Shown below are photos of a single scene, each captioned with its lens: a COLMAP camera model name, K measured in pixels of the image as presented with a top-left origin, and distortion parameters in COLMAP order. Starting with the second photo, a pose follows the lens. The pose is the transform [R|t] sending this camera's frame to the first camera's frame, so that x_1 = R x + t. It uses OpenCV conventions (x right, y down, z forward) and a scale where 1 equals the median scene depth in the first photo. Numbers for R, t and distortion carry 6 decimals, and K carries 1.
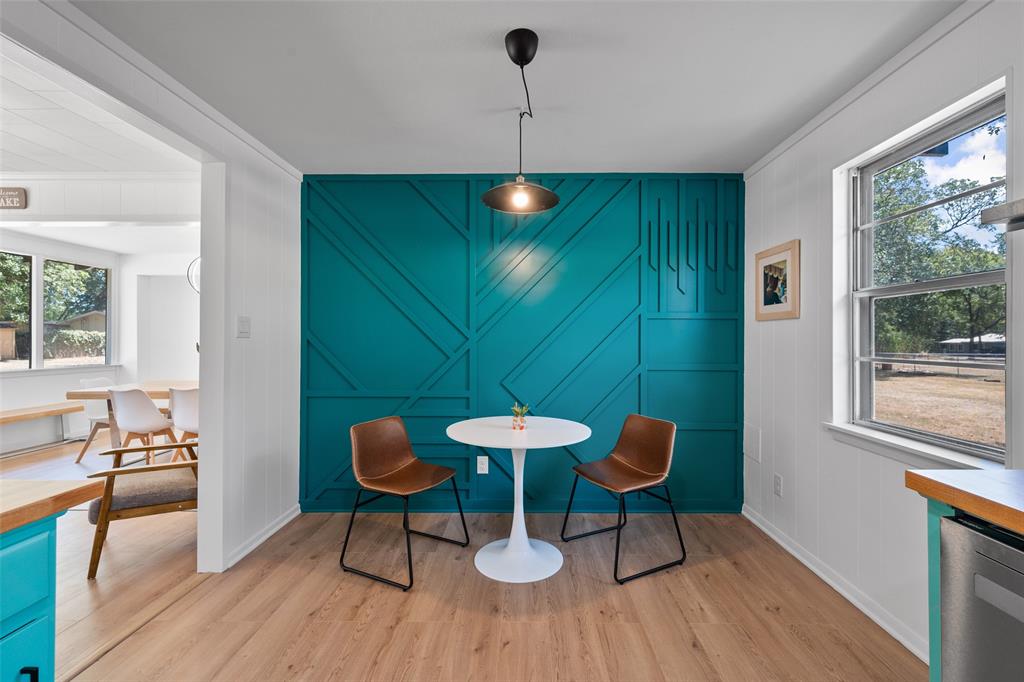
lens RADIAL K [[427.1, 0, 514.7], [0, 427.1, 338.8], [0, 0, 1]] dist [-0.001178, -0.000089]
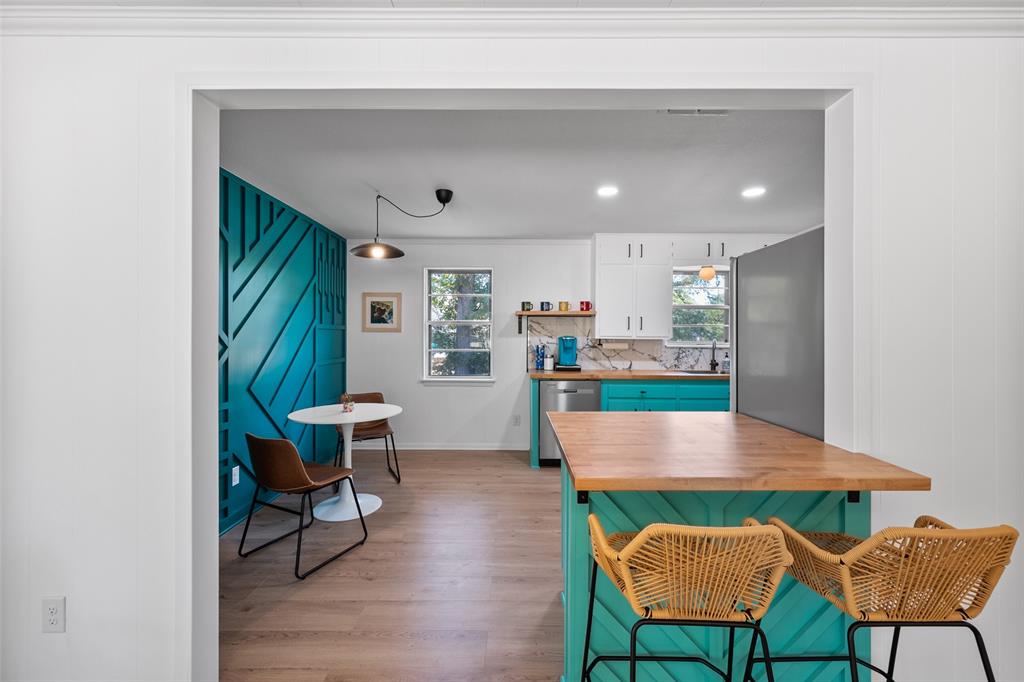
lens RADIAL K [[407.3, 0, 507.4], [0, 407.3, 336.5], [0, 0, 1]] dist [-0.015664, 0.000243]
pose [[0.002663, -0.001049, 0.999996, -1.218391], [0.005677, 0.999983, 0.001034, -0.023210], [-0.999980, 0.005674, 0.002669, 0.467050]]
